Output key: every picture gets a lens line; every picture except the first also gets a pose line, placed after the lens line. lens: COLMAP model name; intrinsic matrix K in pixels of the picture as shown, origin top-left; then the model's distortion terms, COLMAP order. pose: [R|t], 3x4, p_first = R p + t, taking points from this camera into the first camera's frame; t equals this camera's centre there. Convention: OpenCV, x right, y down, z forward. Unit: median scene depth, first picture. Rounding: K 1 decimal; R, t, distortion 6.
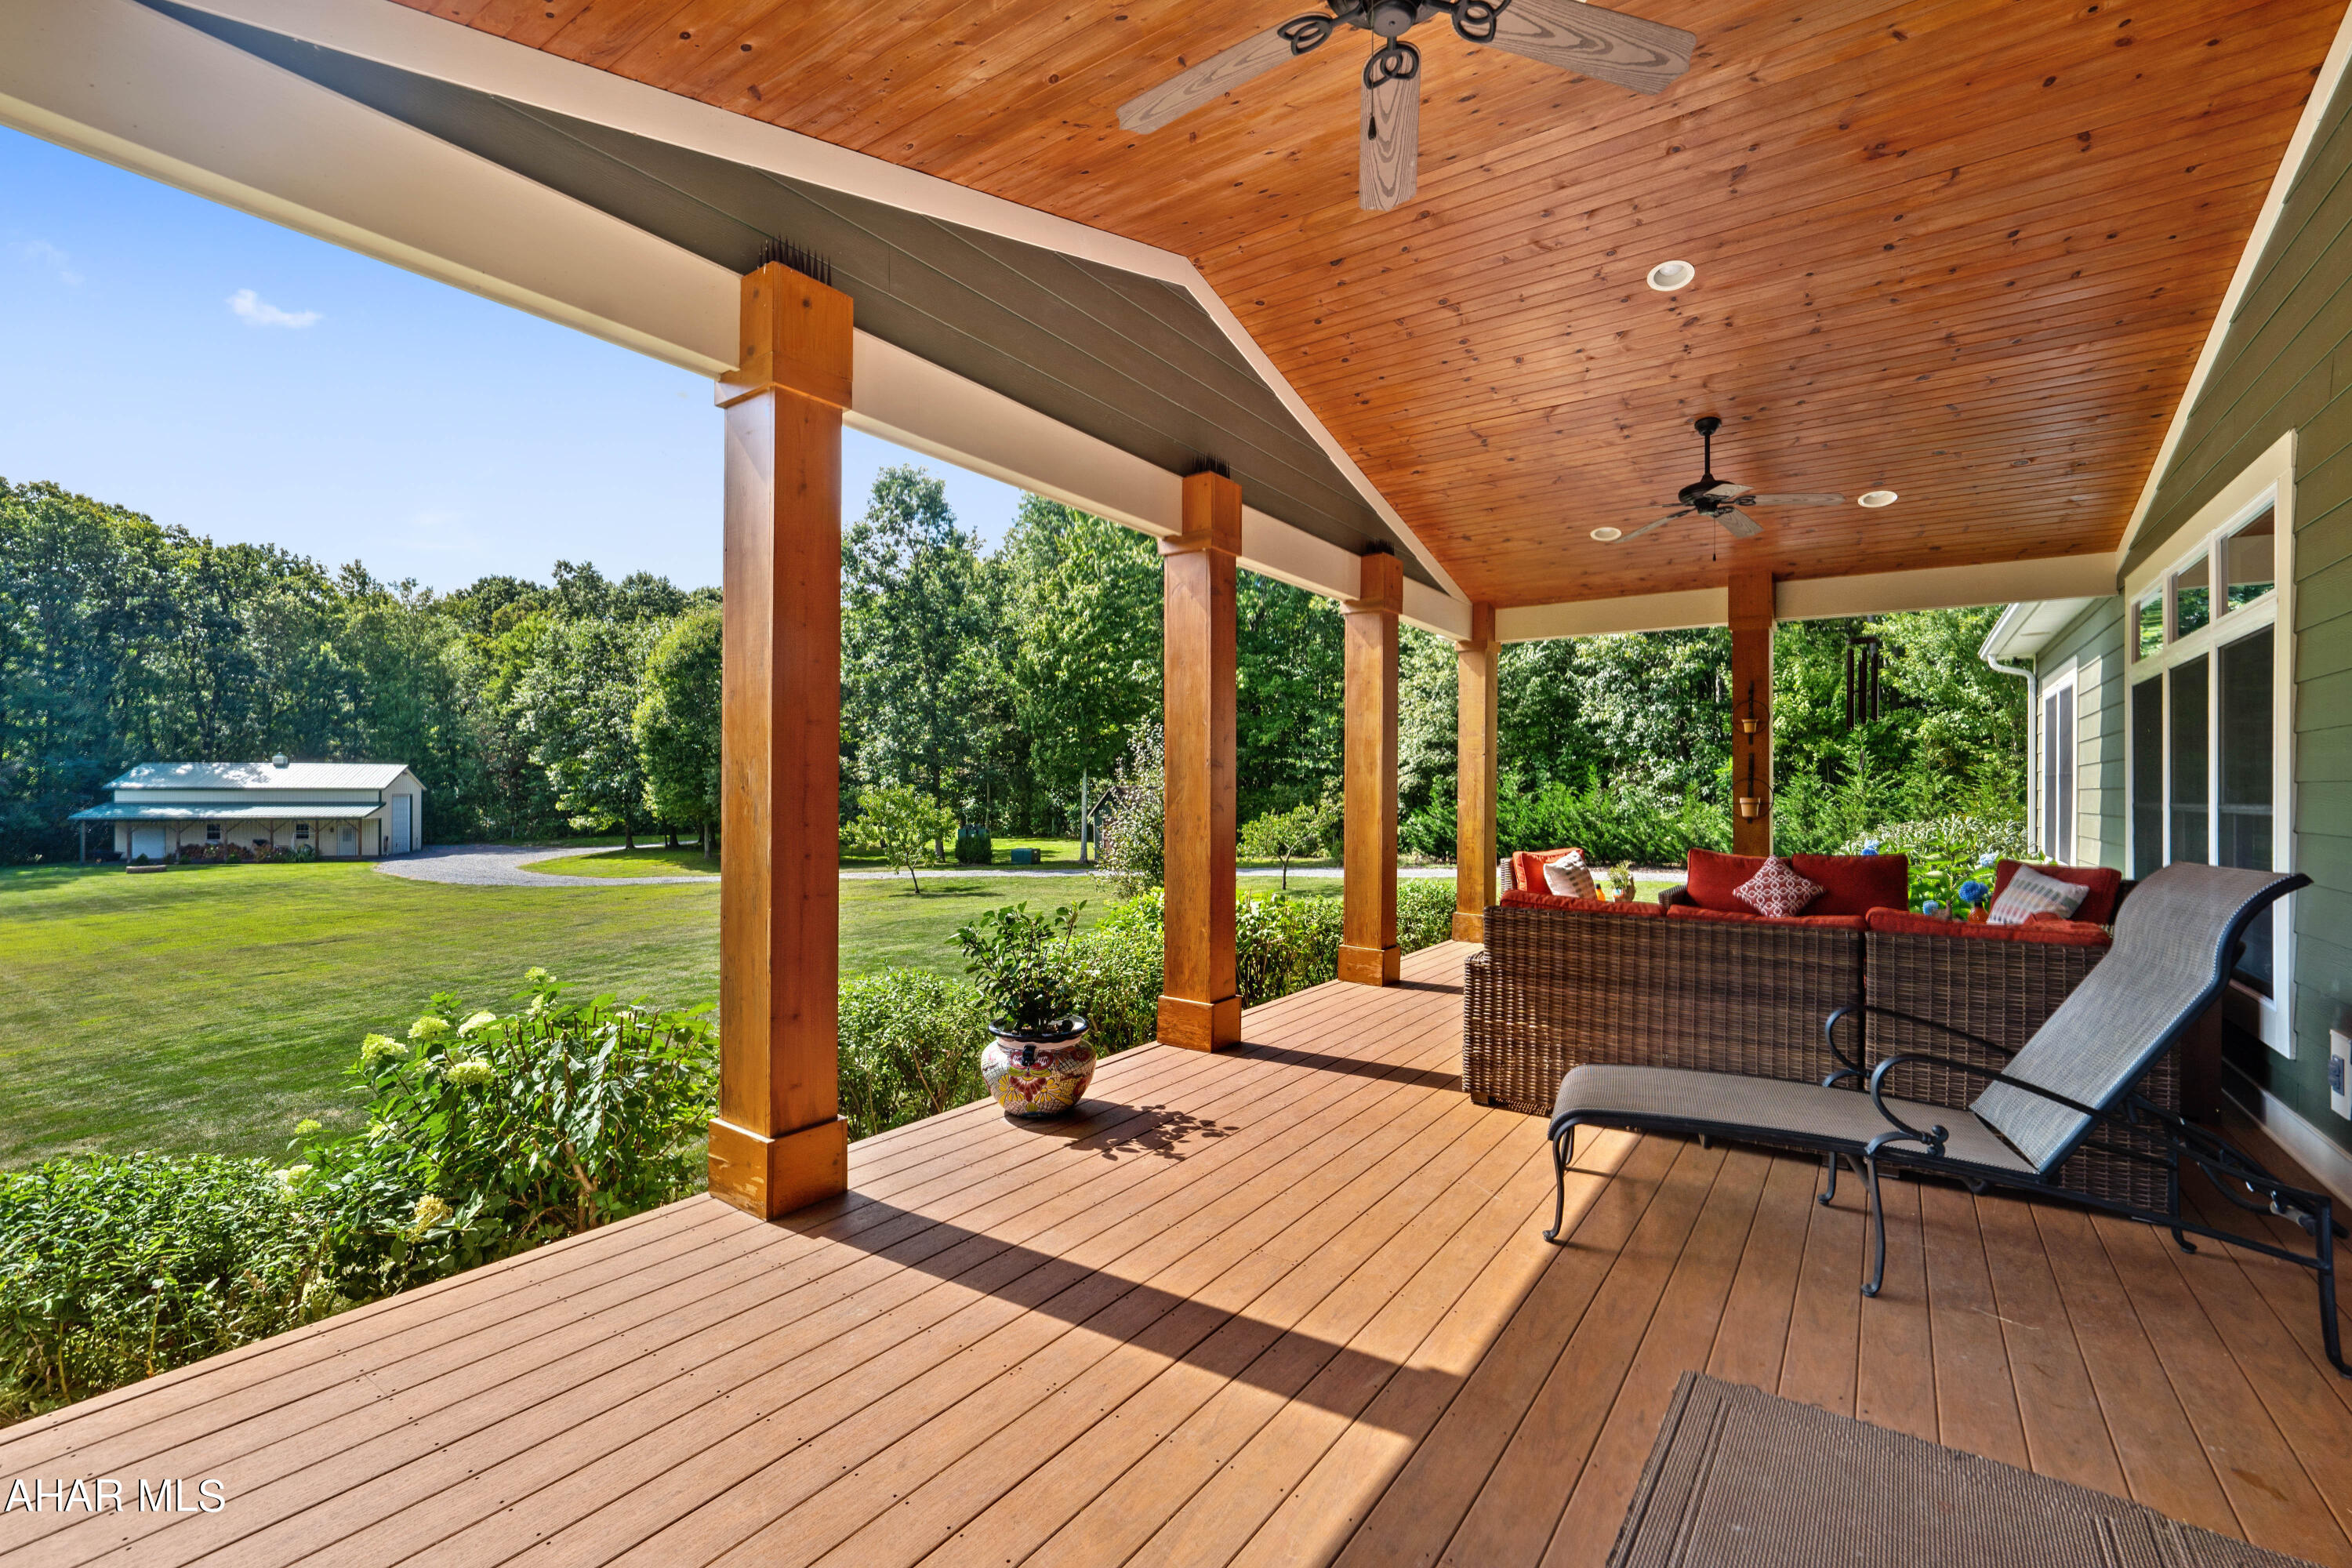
lens RADIAL K [[1057.4, 0, 1176.0], [0, 1057.4, 784.0], [0, 0, 1]] dist [0.000468, 0.000297]
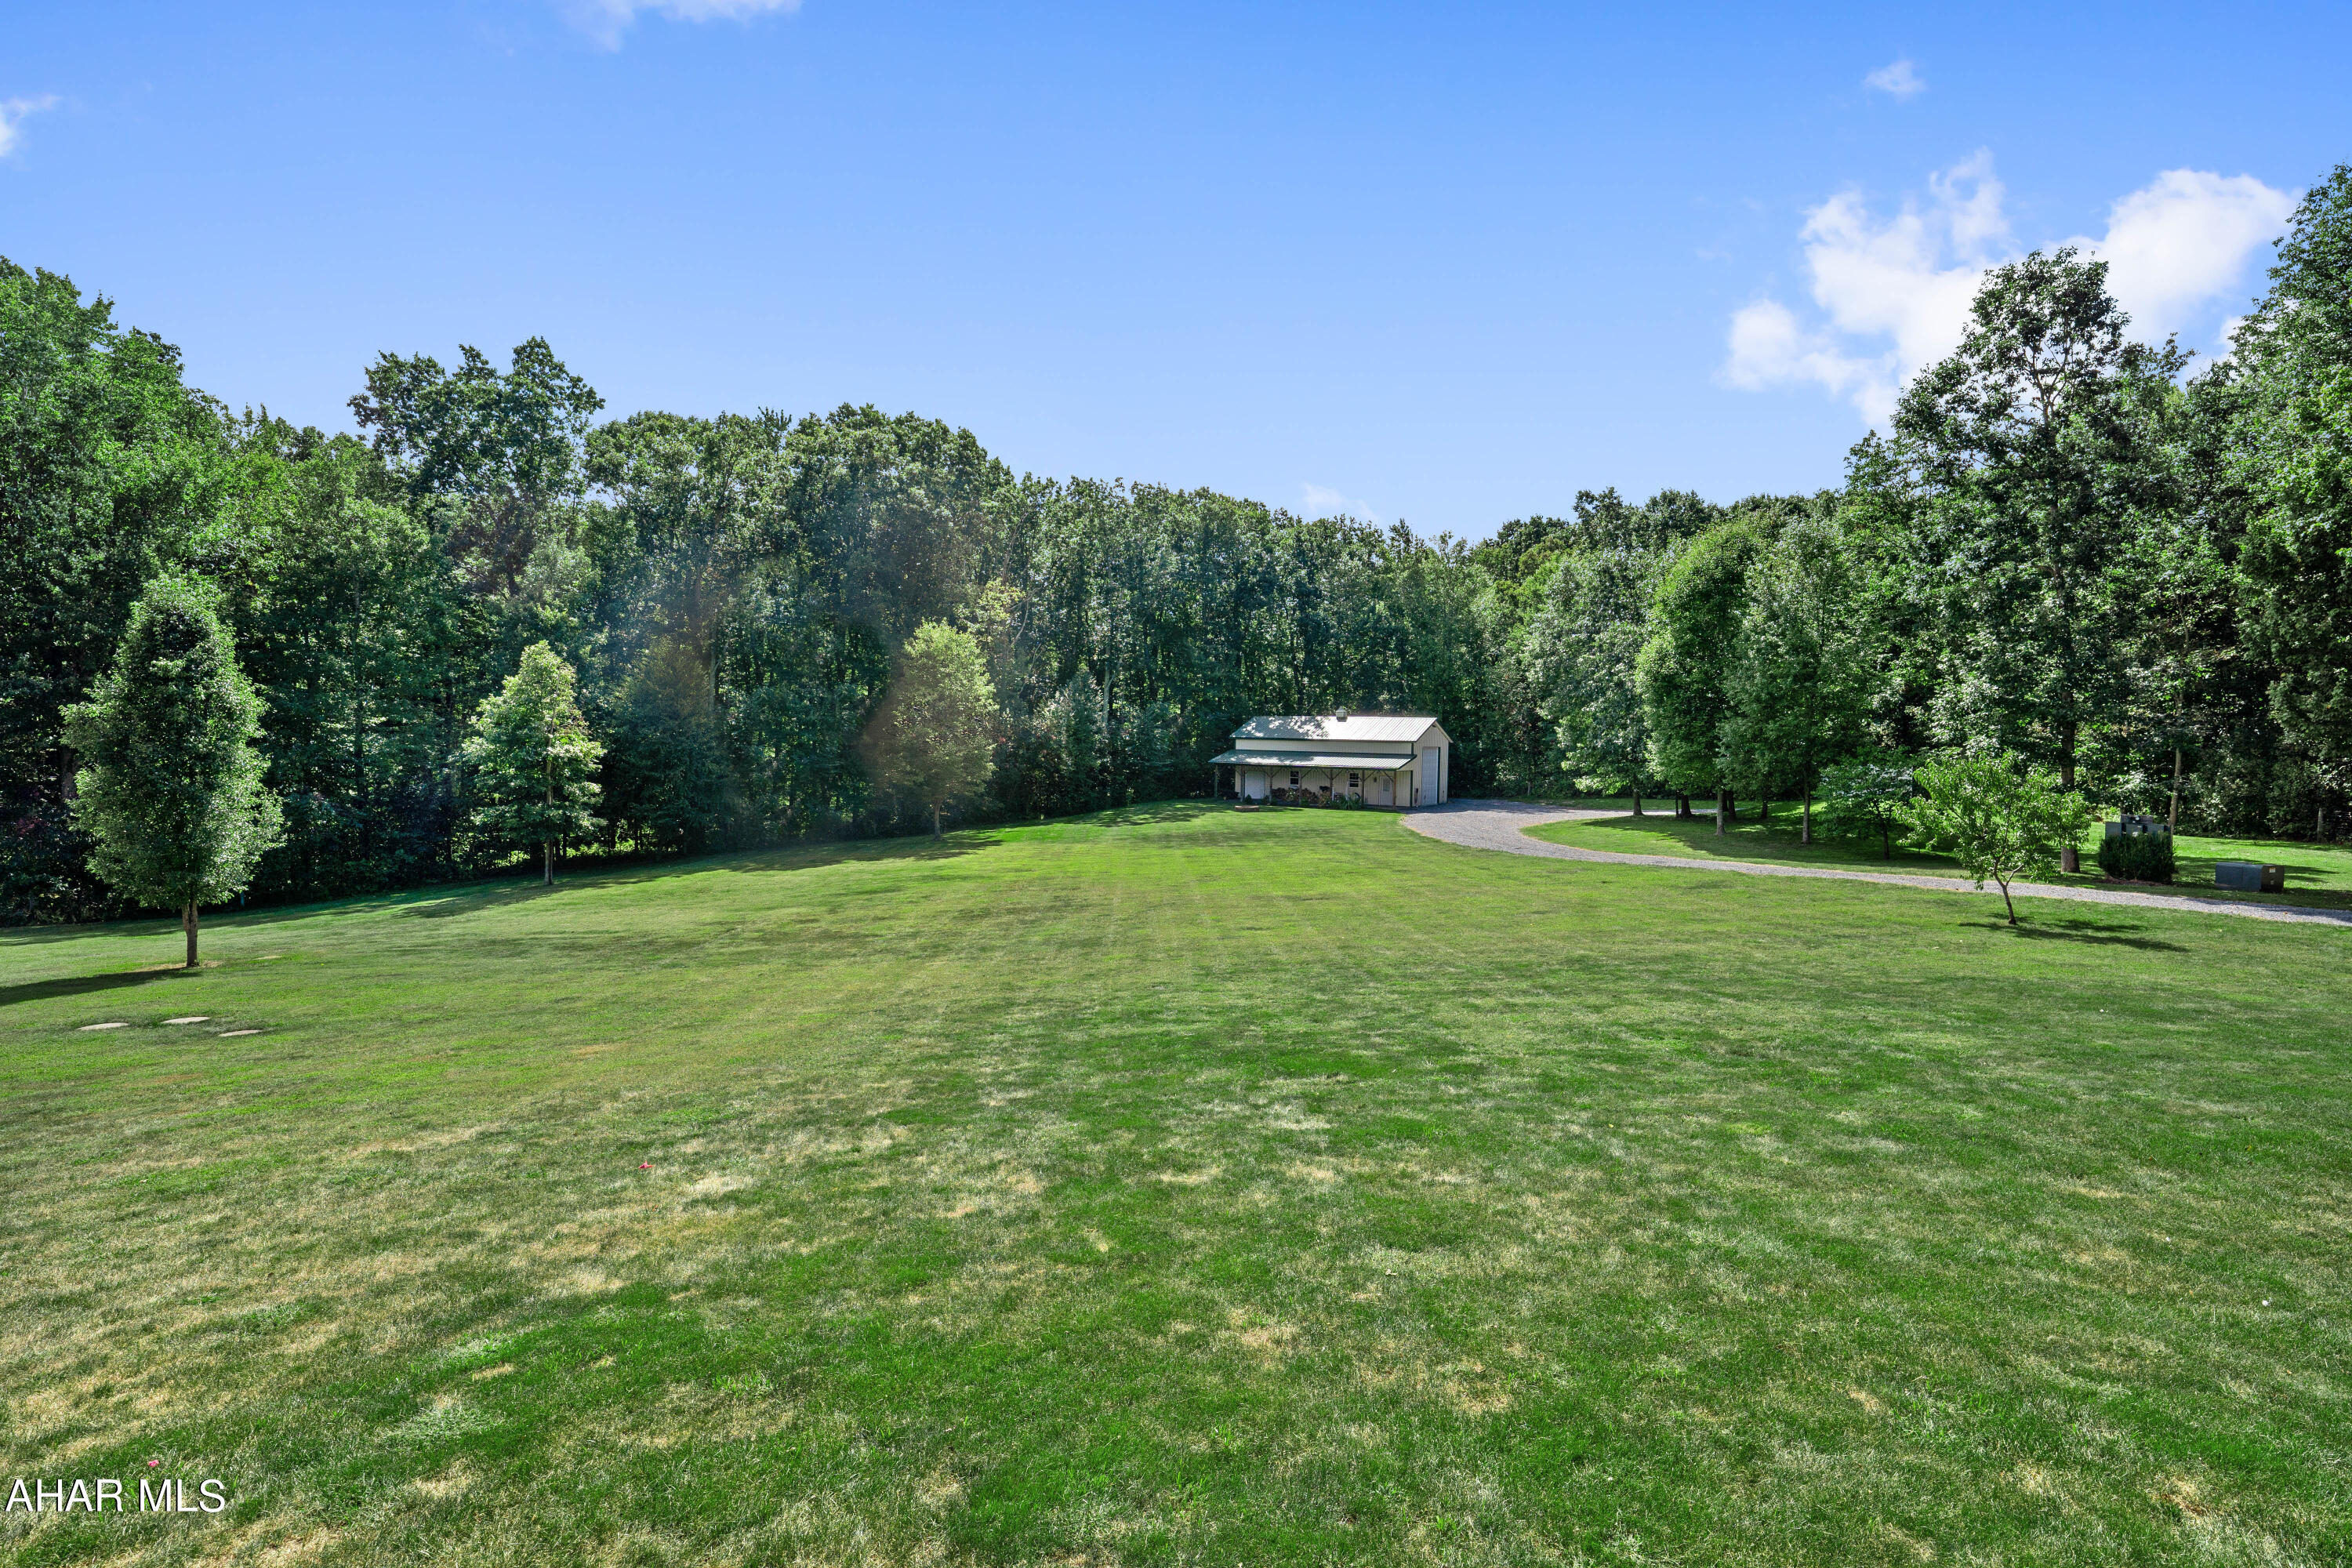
lens RADIAL K [[1159.6, 0, 1201.6], [0, 1159.6, 780.3], [0, 0, 1]] dist [0.001534, 0.001326]
pose [[0.631223, 0.041261, -0.774503, -0.011820], [-0.008752, 0.998899, 0.046082, -0.008221], [0.775552, -0.022309, 0.630889, 0.139621]]
